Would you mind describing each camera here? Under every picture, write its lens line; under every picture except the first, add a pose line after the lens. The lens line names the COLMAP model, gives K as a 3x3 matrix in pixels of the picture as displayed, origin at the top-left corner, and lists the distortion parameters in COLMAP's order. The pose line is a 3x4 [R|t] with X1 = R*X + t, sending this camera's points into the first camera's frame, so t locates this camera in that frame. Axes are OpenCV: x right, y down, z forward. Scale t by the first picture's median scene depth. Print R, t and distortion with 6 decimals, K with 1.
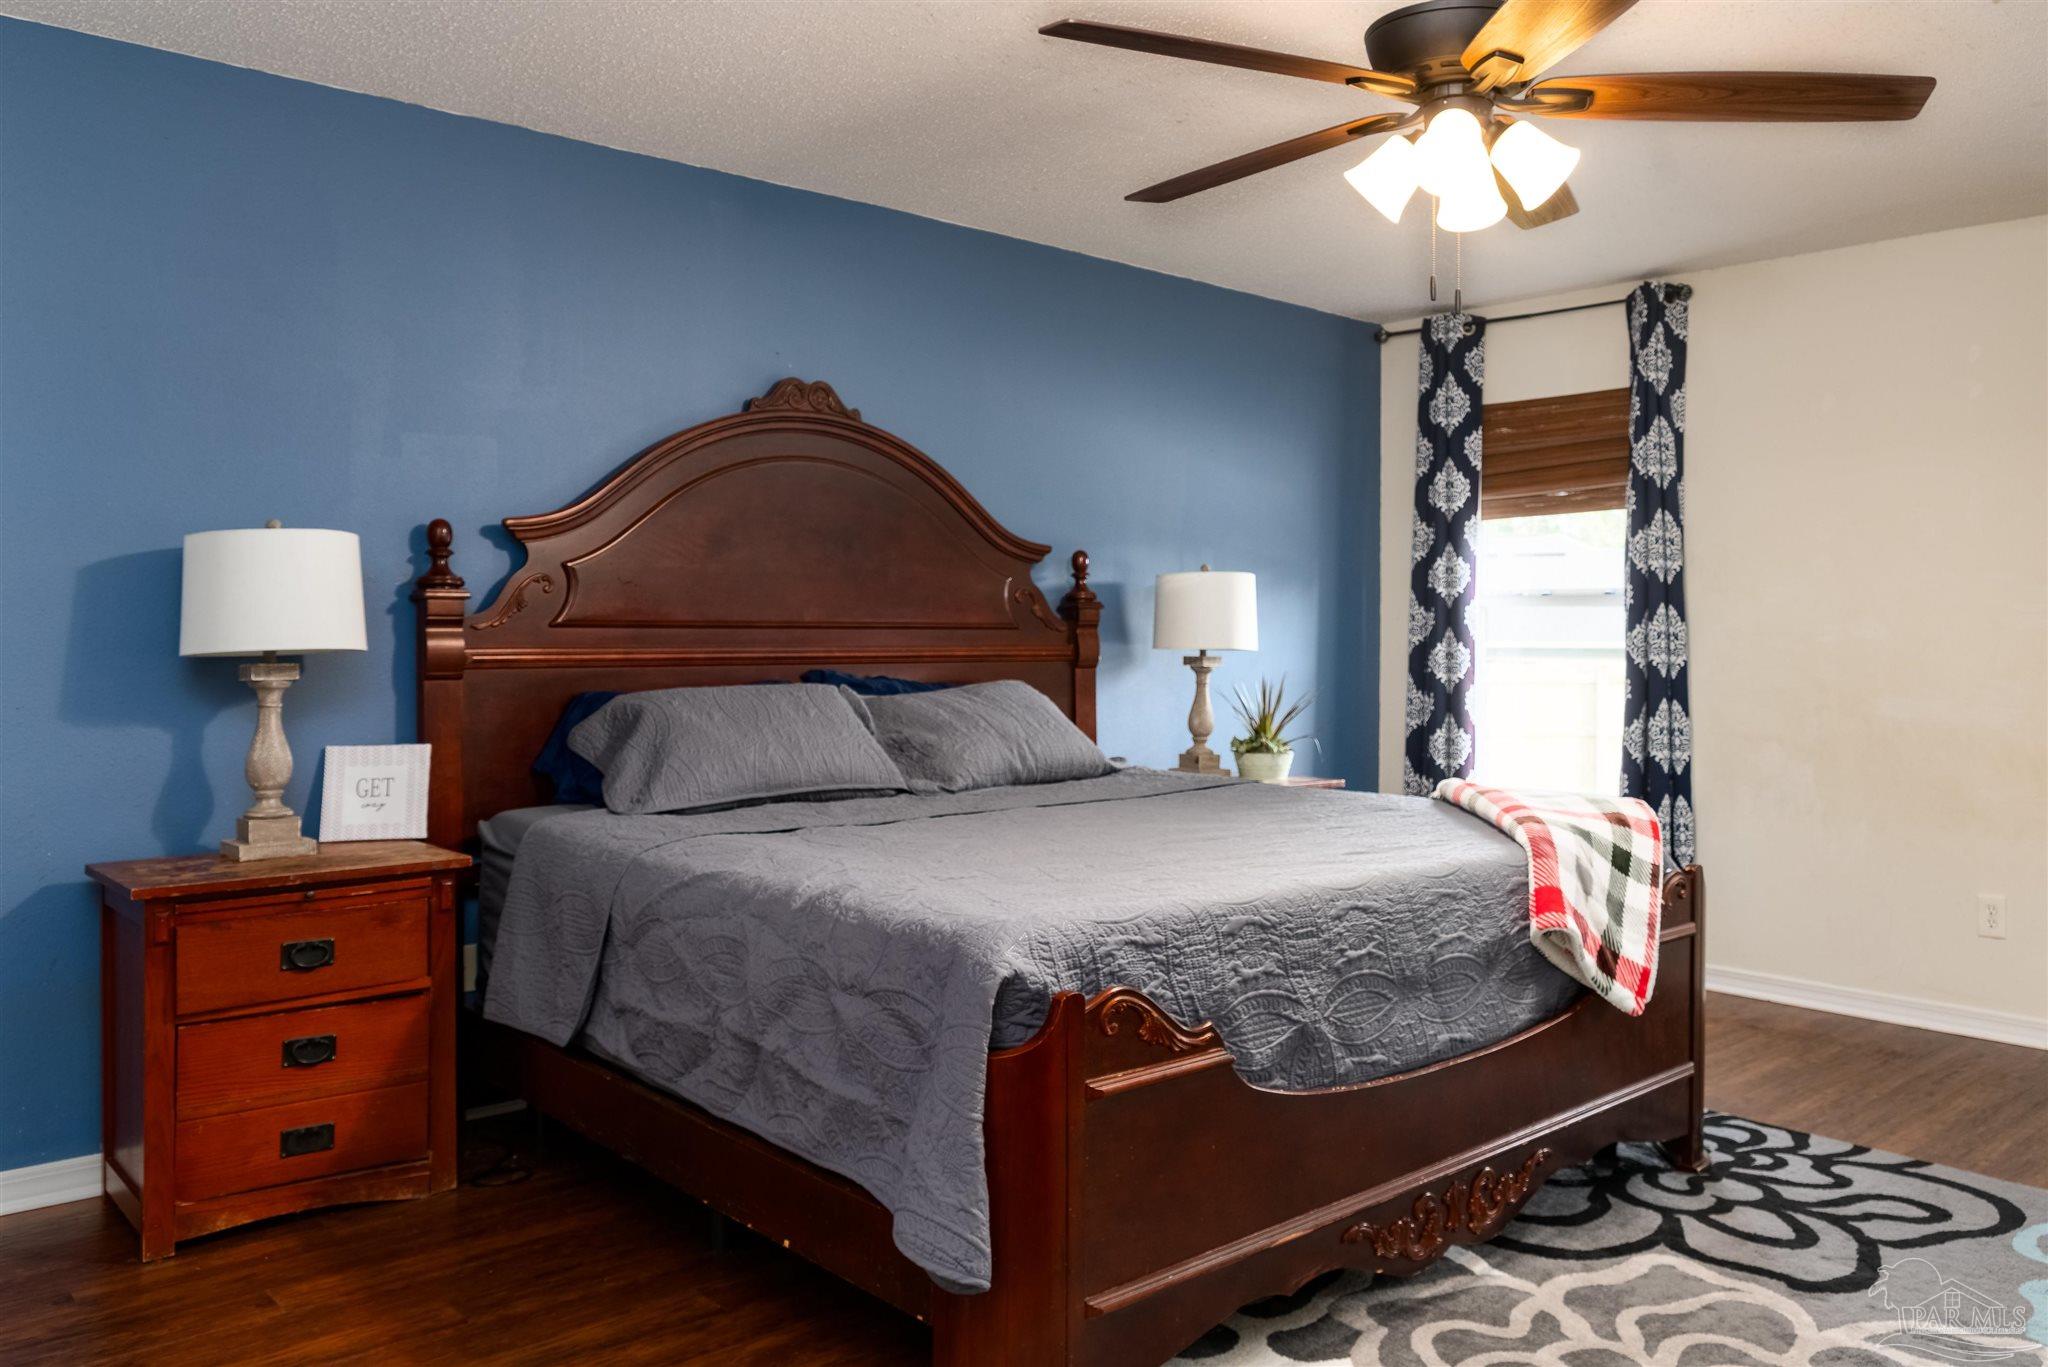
lens RADIAL K [[1497.8, 0, 1021.1], [0, 1497.8, 647.7], [0, 0, 1]] dist [-0.028963, 0.004454]
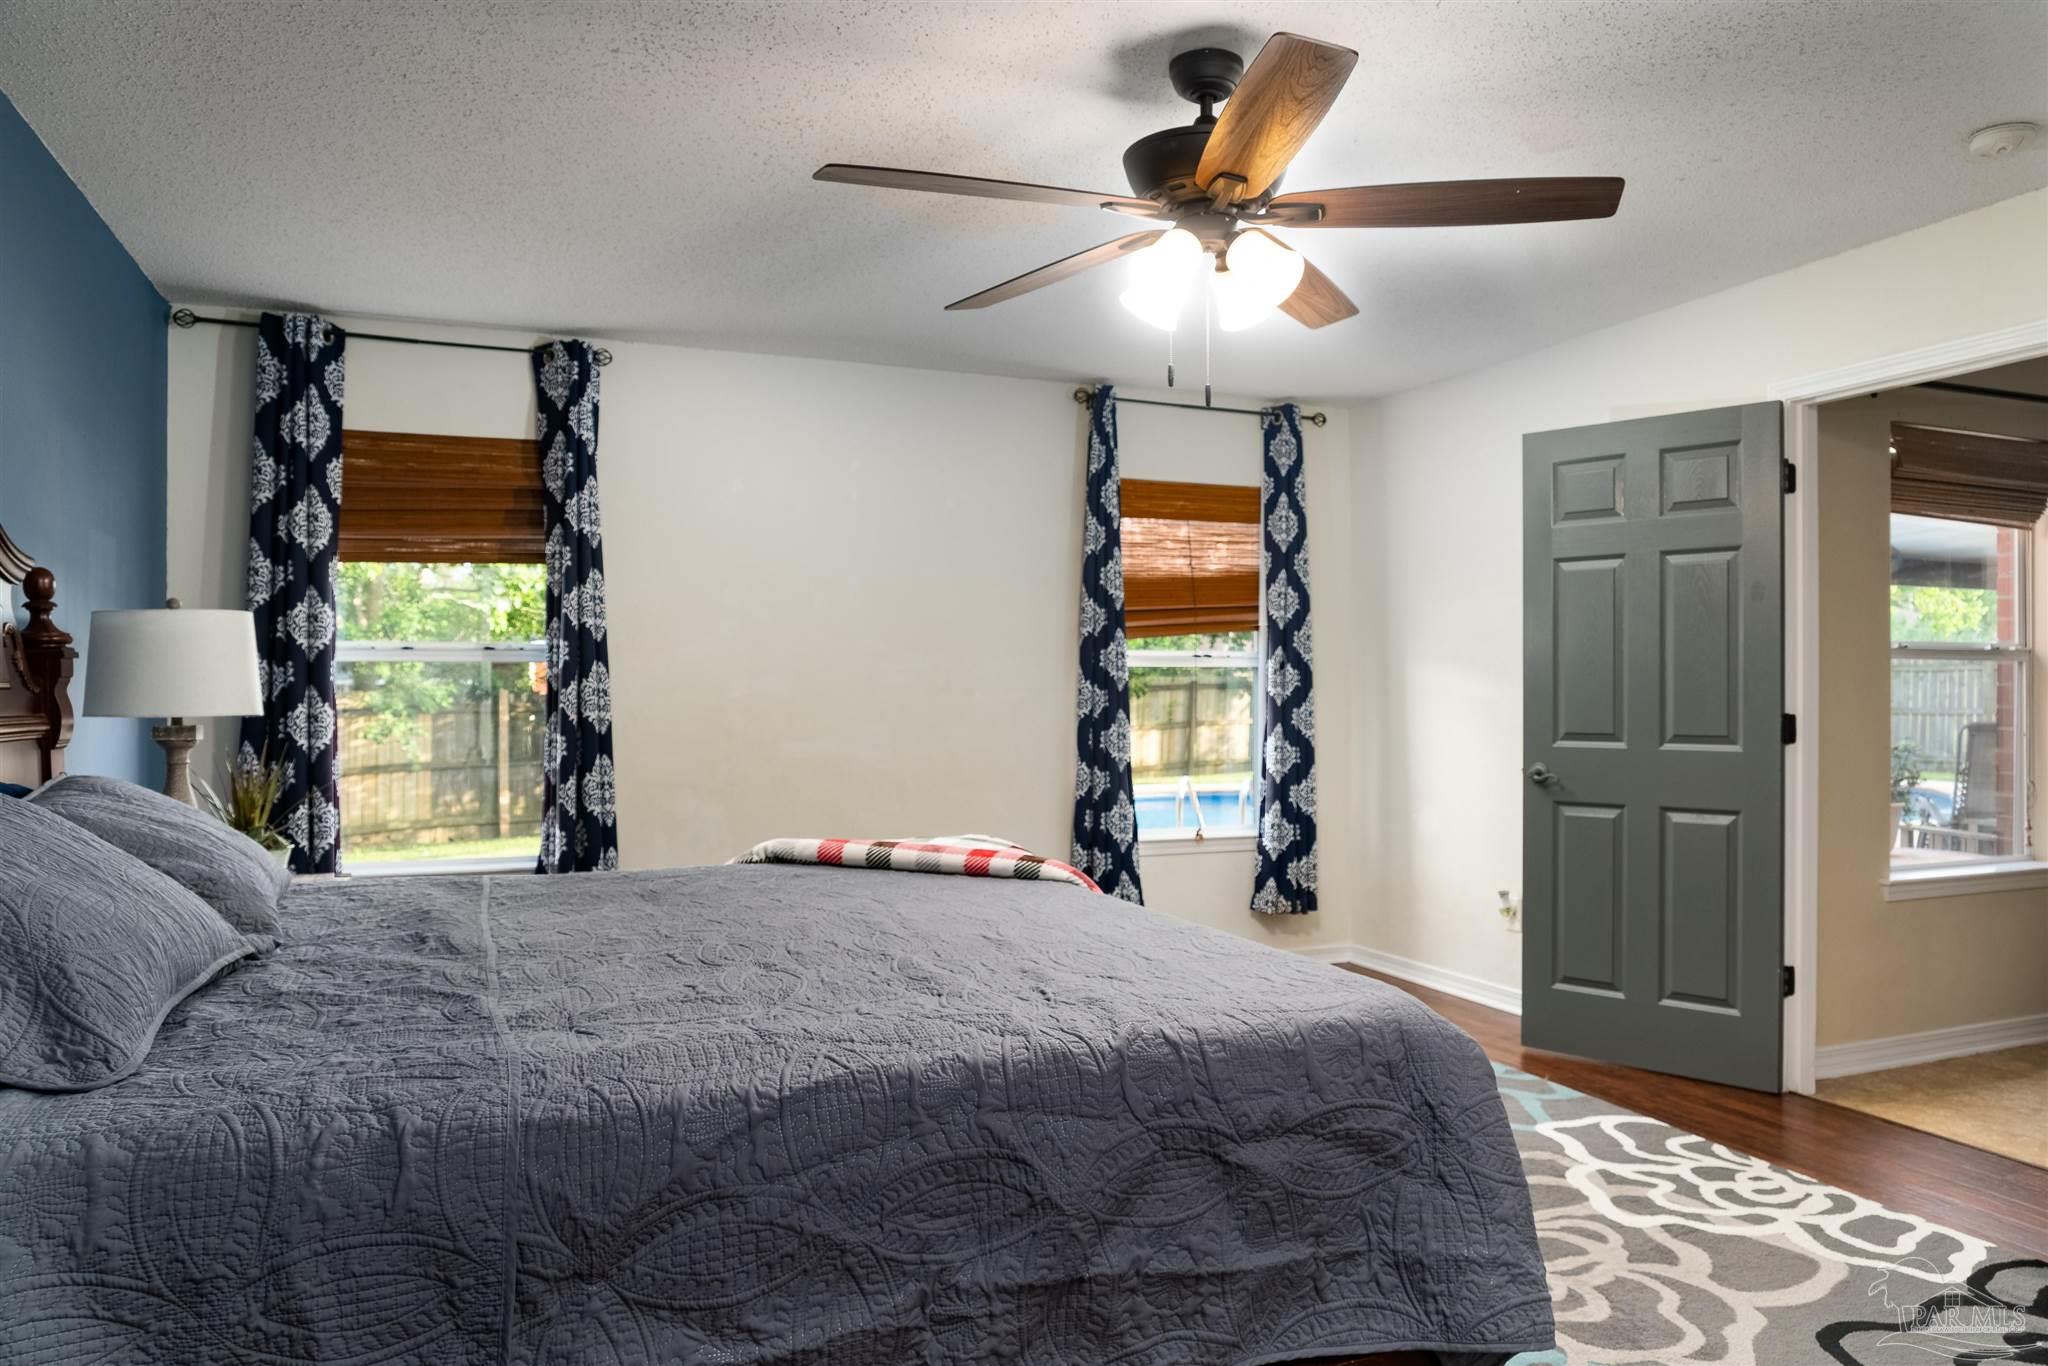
lens RADIAL K [[1435.1, 0, 1022.8], [0, 1435.1, 739.0], [0, 0, 1]] dist [-0.005899, -0.000568]
pose [[0.337643, -0.037625, 0.940522, -0.595662], [0.016842, 0.999282, 0.033929, -0.006988], [-0.941124, 0.004384, 0.338034, 0.589427]]
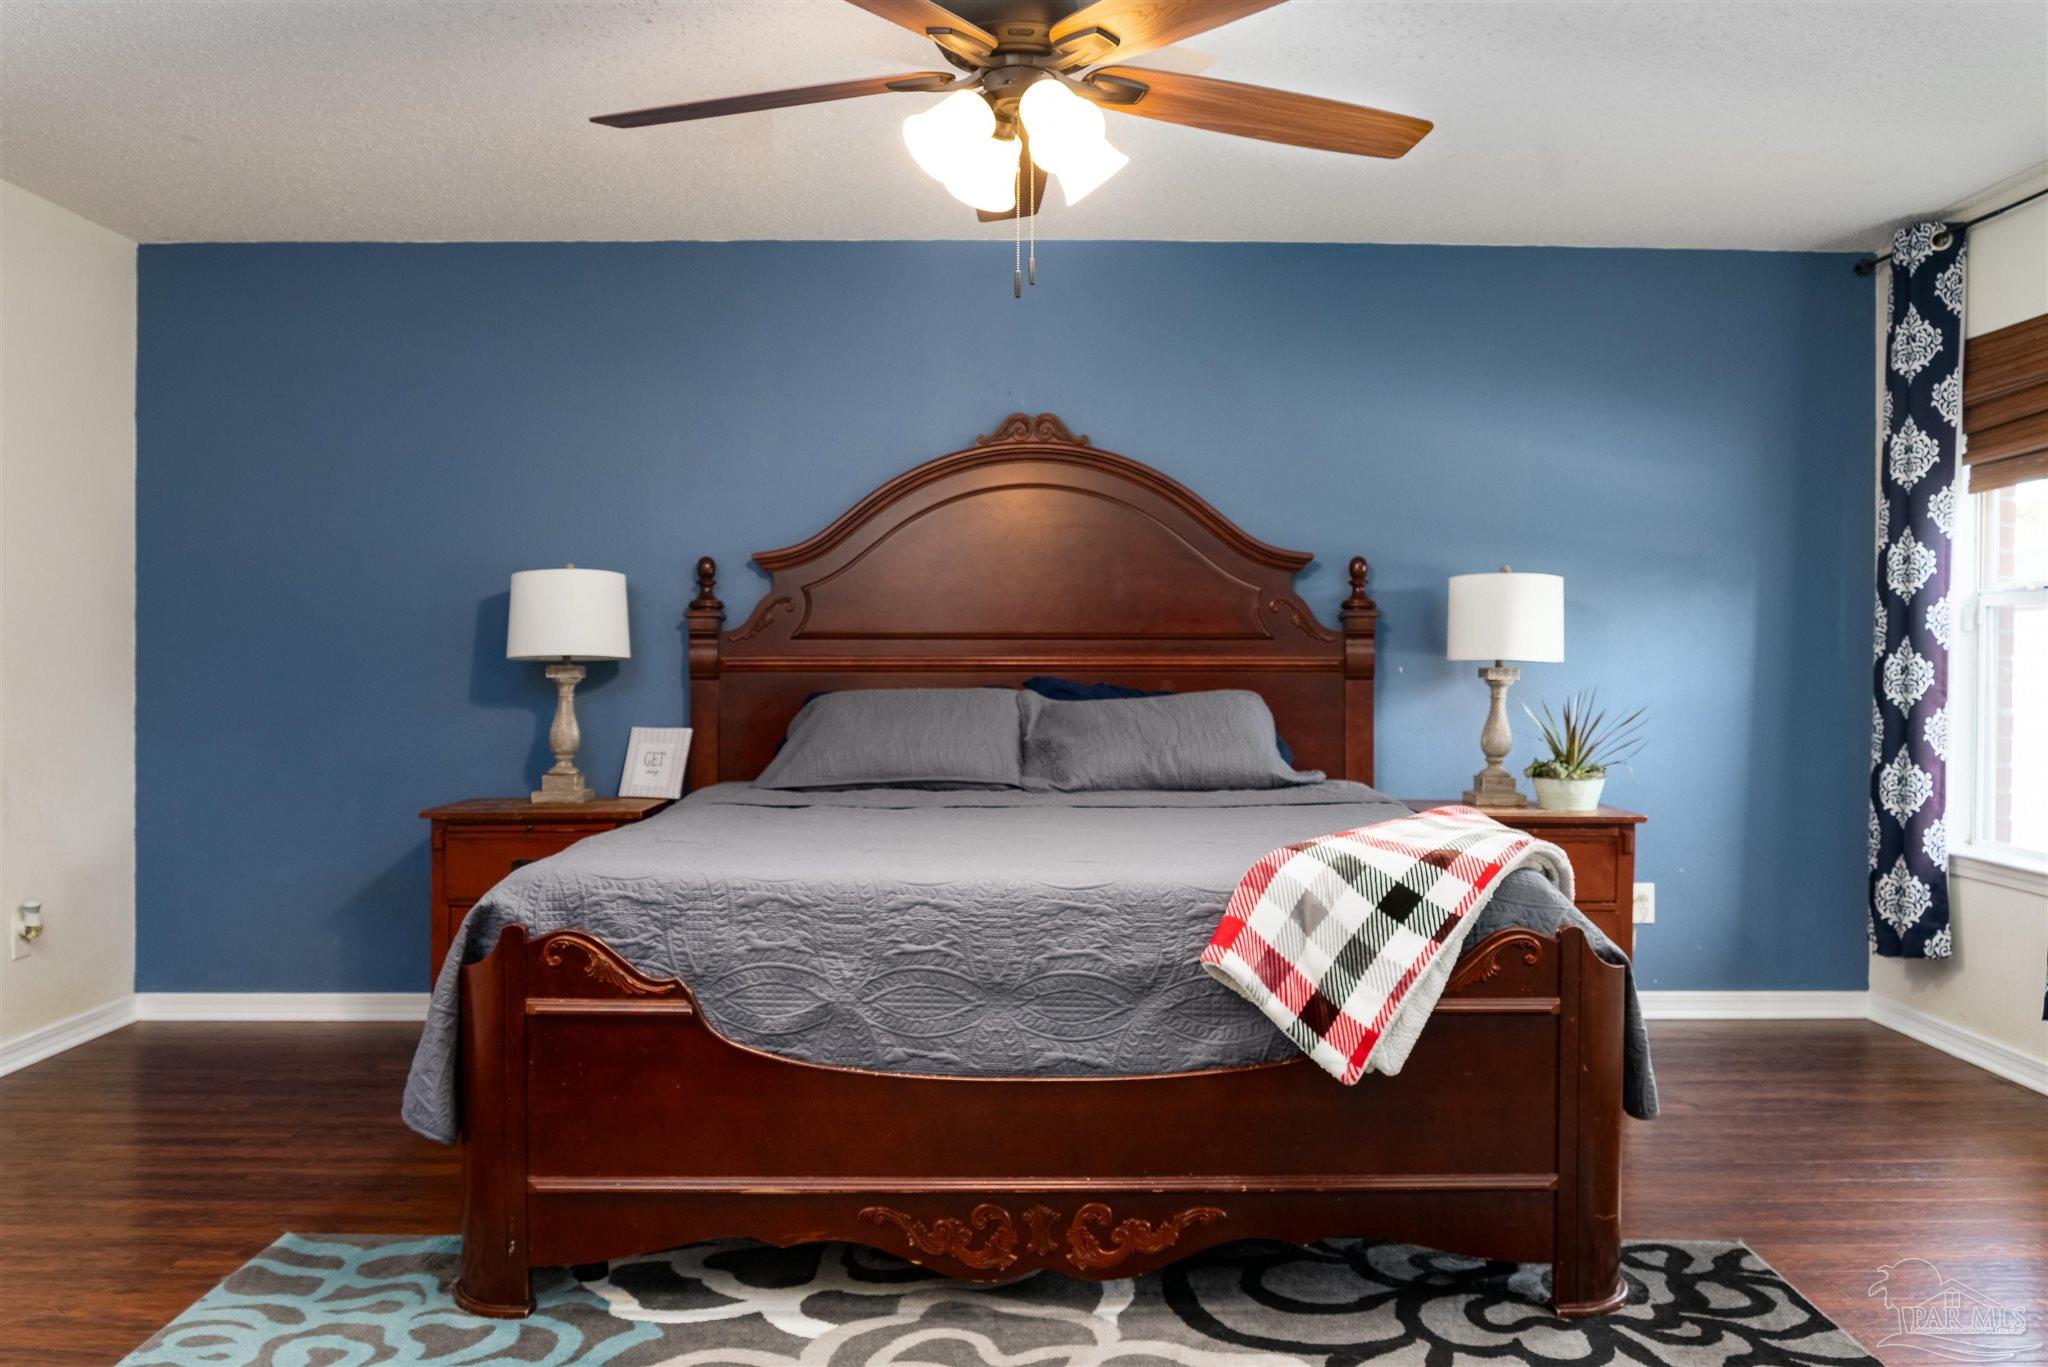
lens RADIAL K [[1461.4, 0, 1024.0], [0, 1461.4, 683.5], [0, 0, 1]] dist [-0.024909, 0.003375]
pose [[0.764269, 0.010669, -0.644809, 0.717511], [-0.004597, 0.999928, 0.011096, 0.010306], [0.644881, -0.005517, 0.764263, 0.224308]]
